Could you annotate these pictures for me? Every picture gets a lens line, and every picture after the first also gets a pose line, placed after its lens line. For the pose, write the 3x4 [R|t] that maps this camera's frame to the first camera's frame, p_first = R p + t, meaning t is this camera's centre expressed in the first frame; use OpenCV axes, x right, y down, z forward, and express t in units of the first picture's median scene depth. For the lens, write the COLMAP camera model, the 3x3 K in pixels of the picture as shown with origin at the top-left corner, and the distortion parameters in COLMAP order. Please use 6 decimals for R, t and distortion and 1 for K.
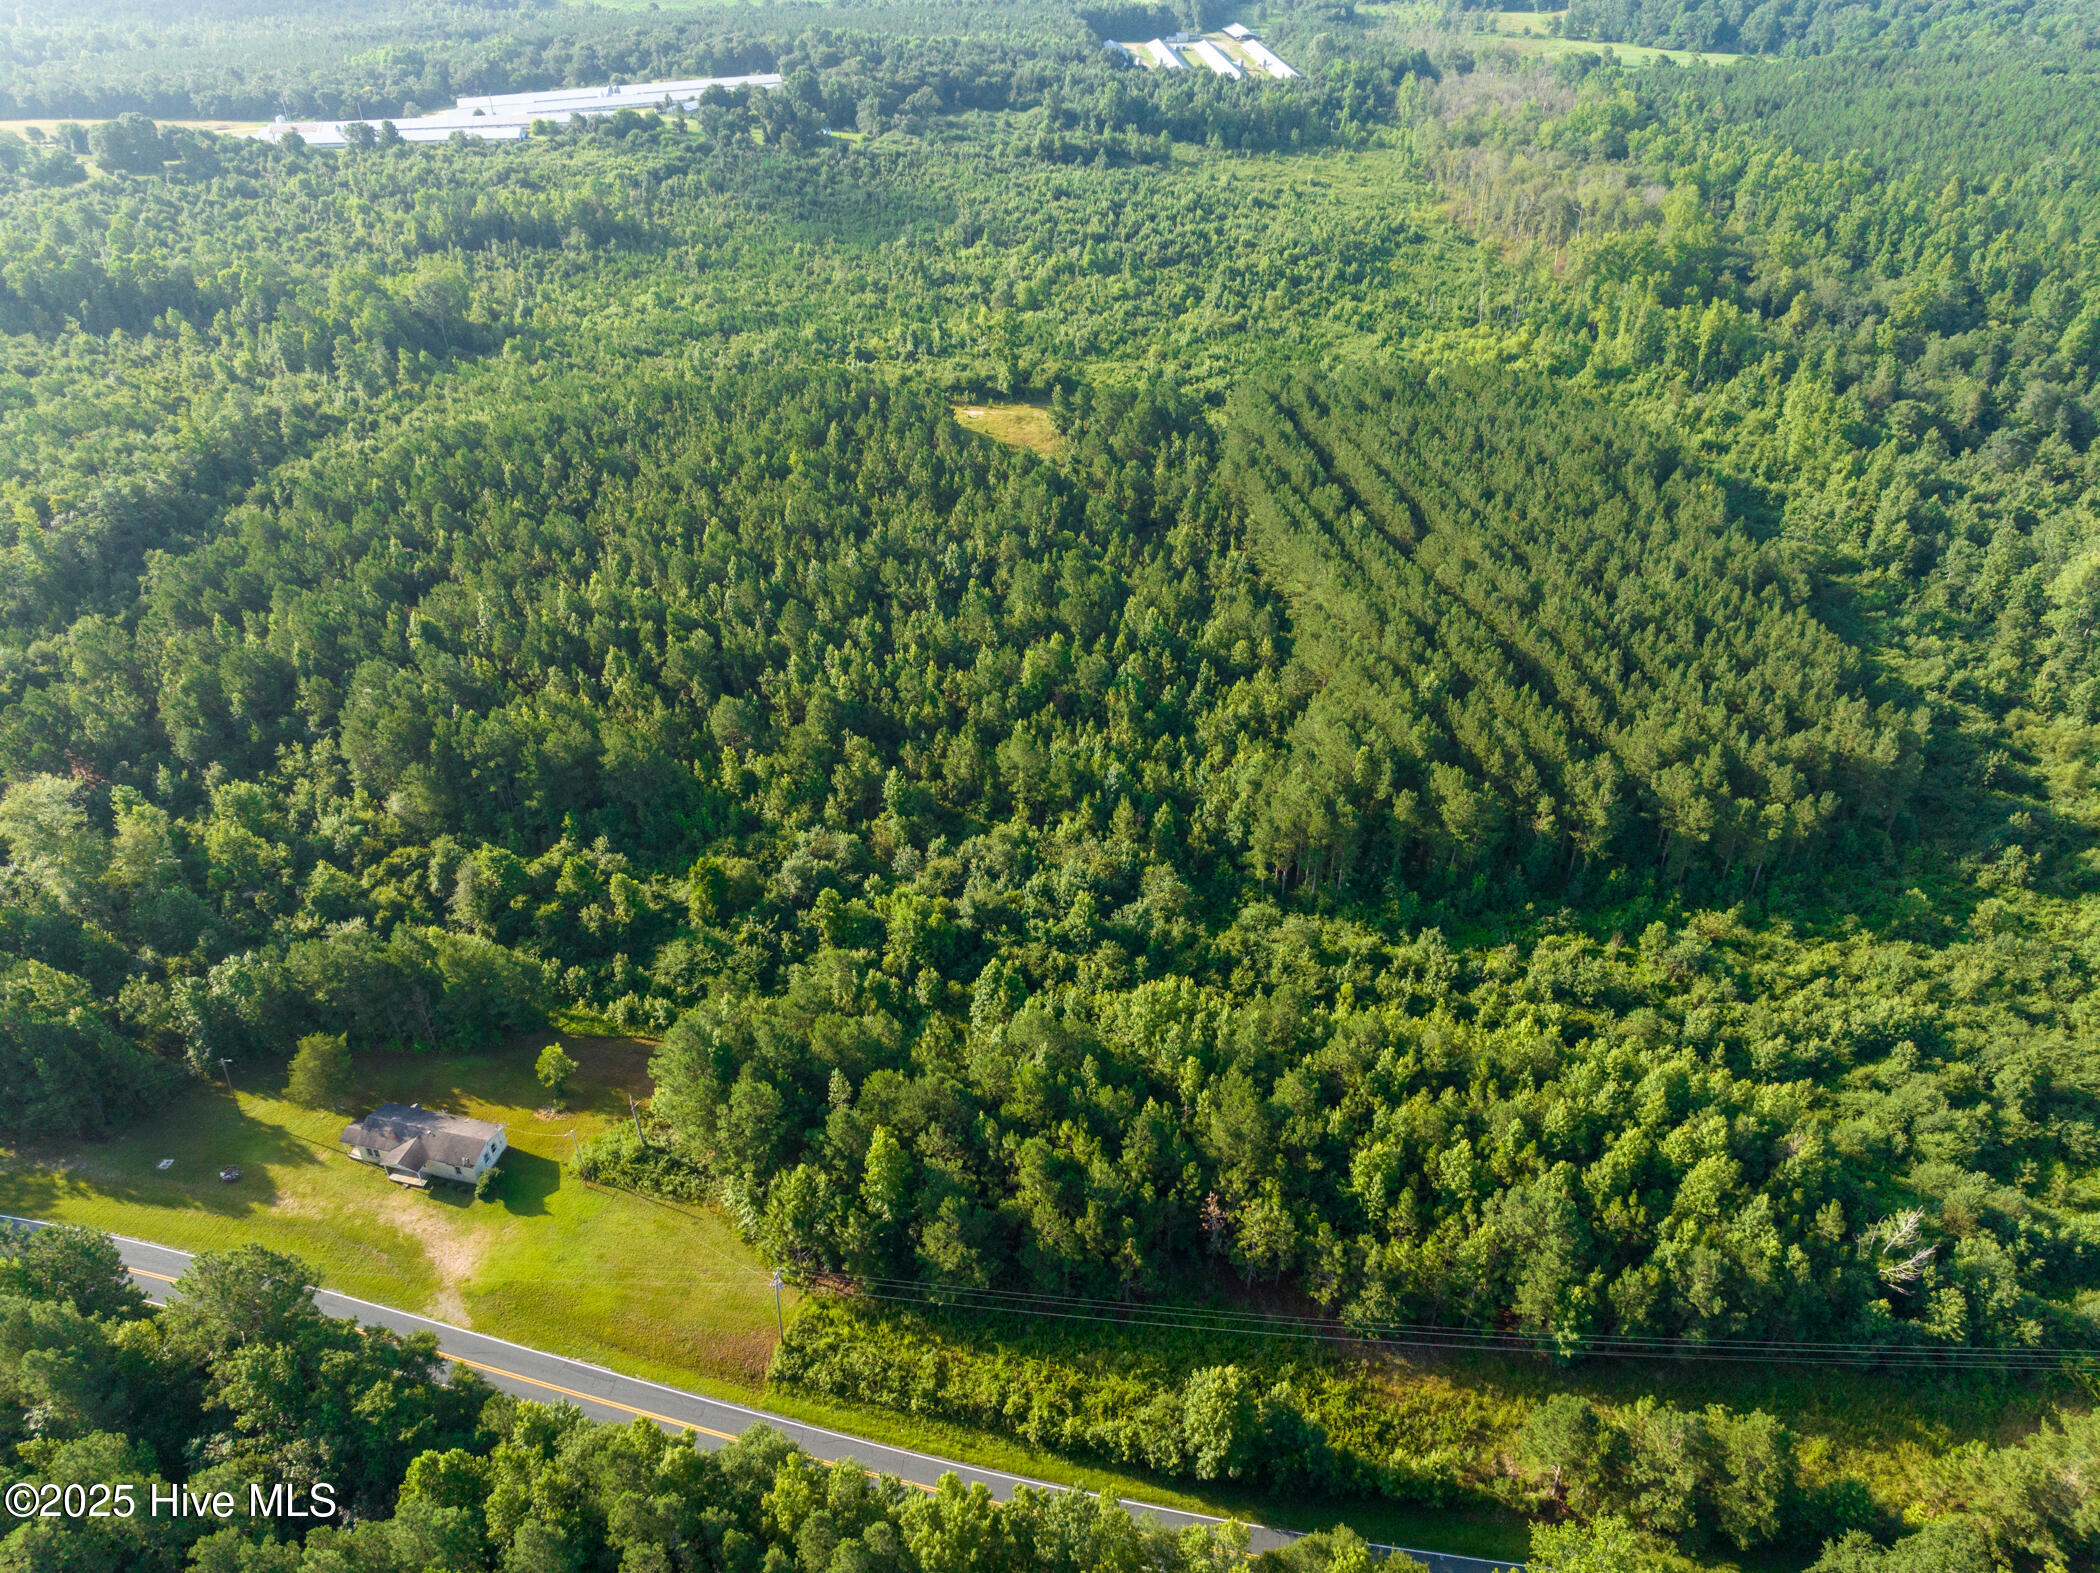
lens RADIAL K [[1458.3, 0, 1050.0], [0, 1458.3, 786.5], [0, 0, 1]] dist [-0.050906, 0.021812]
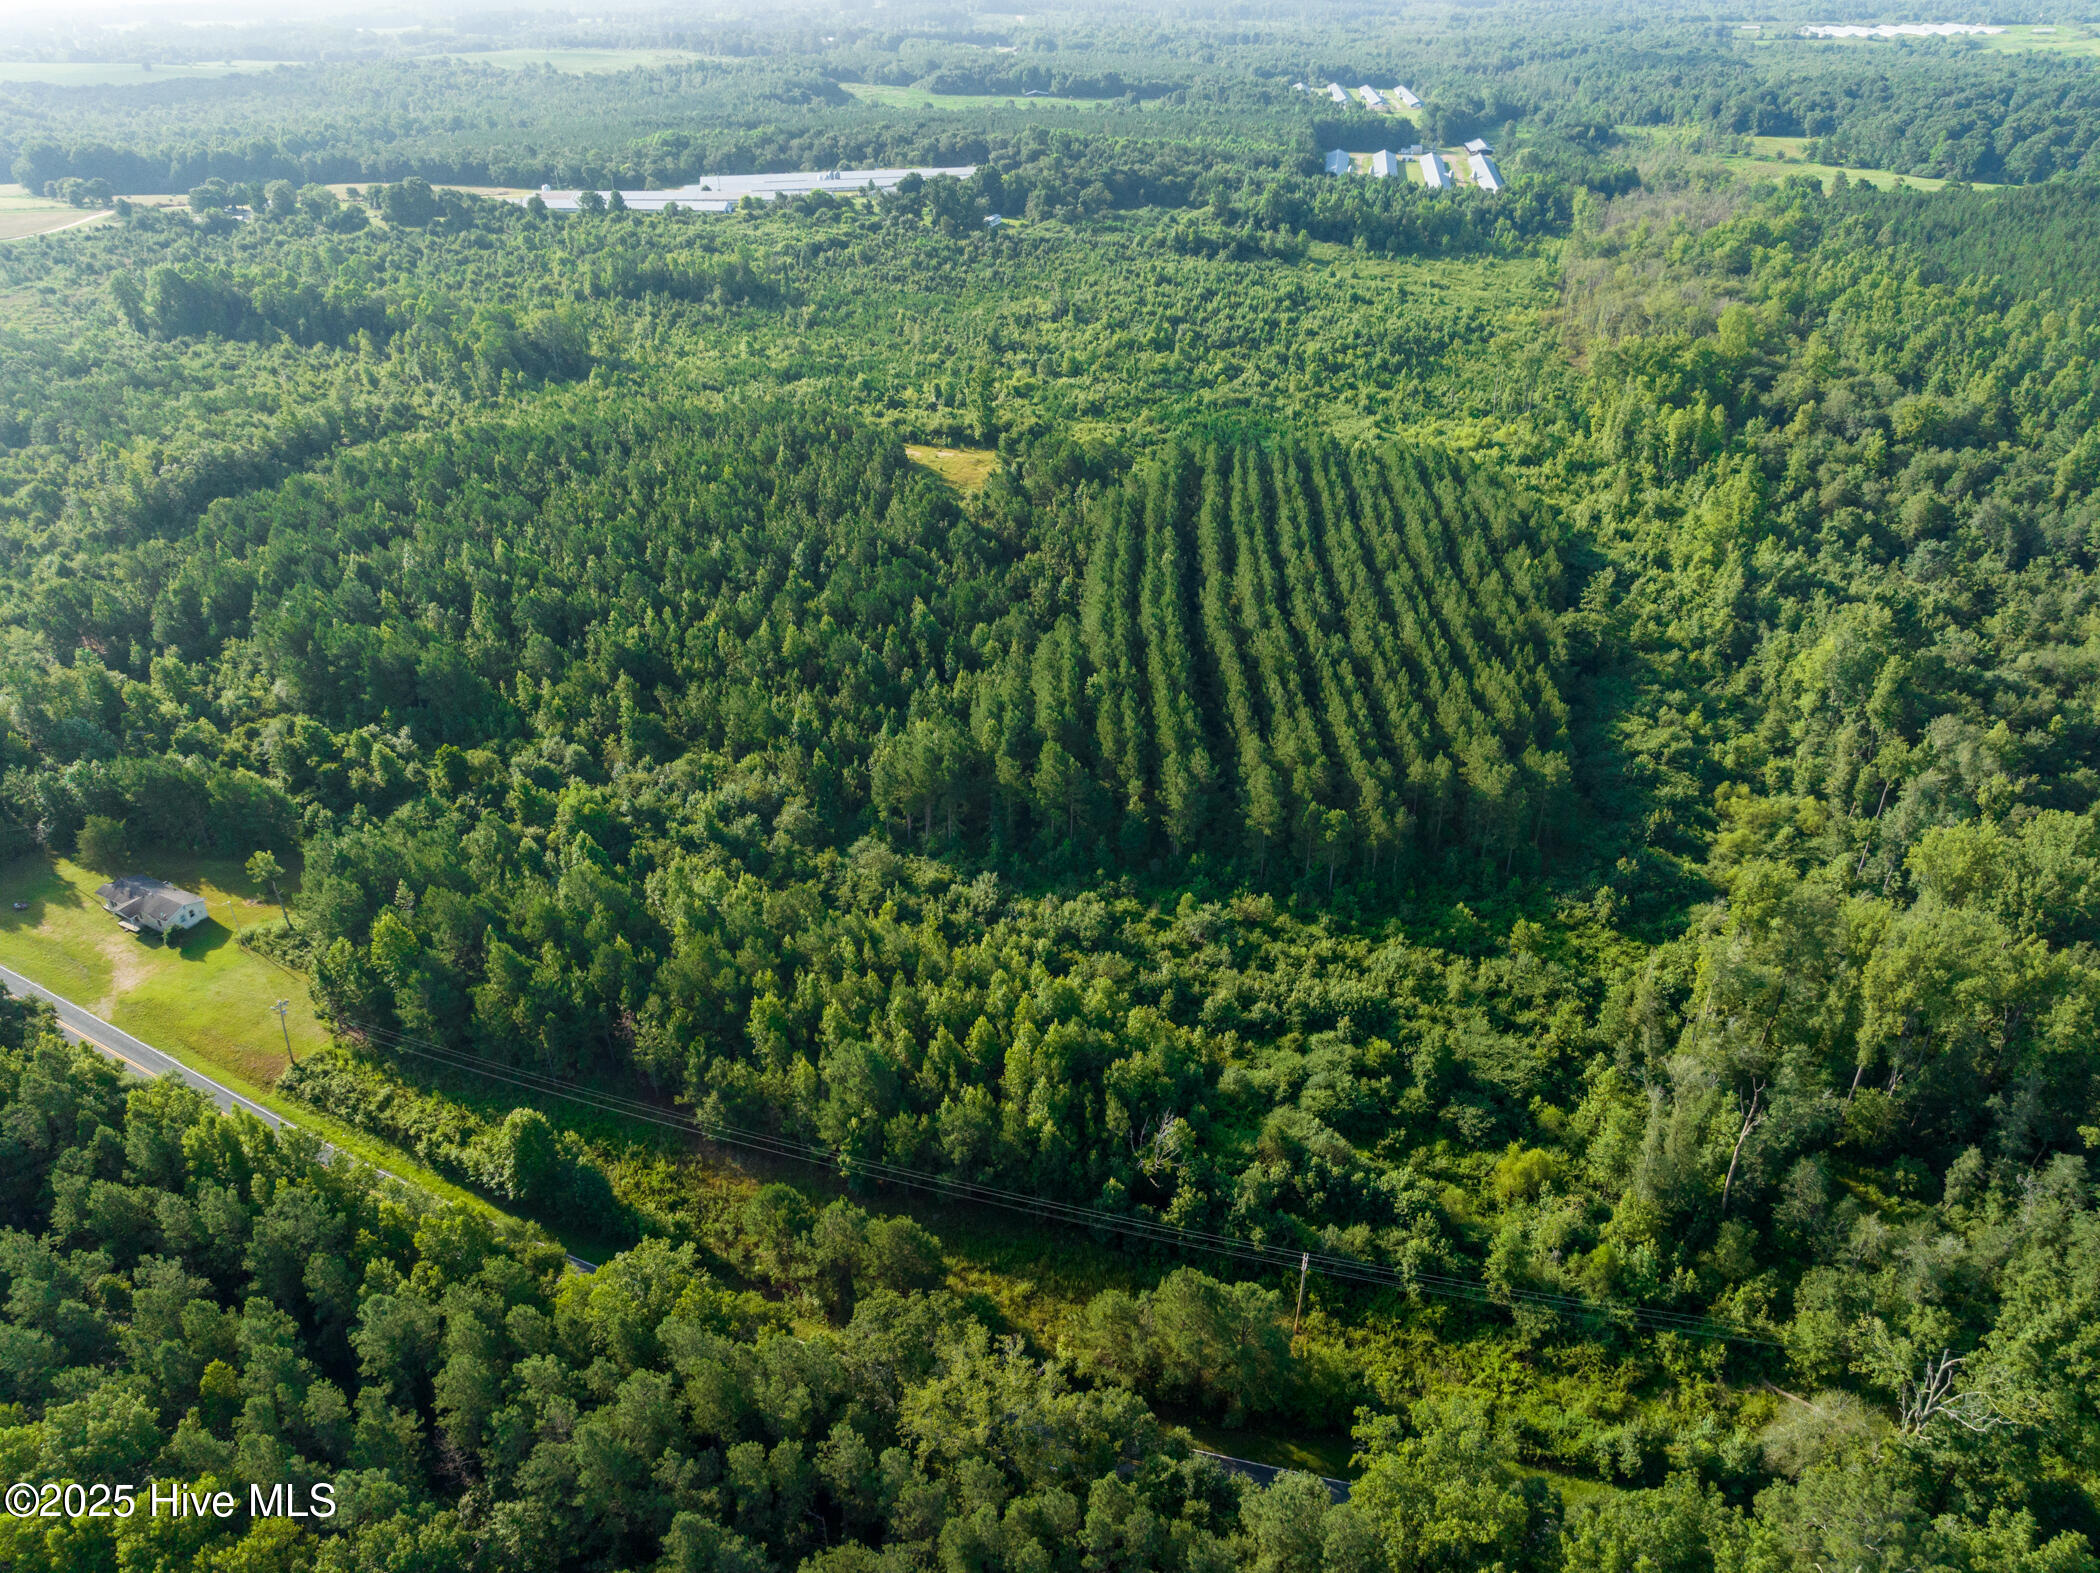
lens RADIAL K [[1458.3, 0, 1050.0], [0, 1458.3, 786.5], [0, 0, 1]] dist [-0.050906, 0.021812]
pose [[0.972403, 0.117179, -0.201748, 0.406109], [-0.129639, 0.990317, -0.049650, 0.061926], [0.193976, 0.074434, 0.978178, -0.095993]]
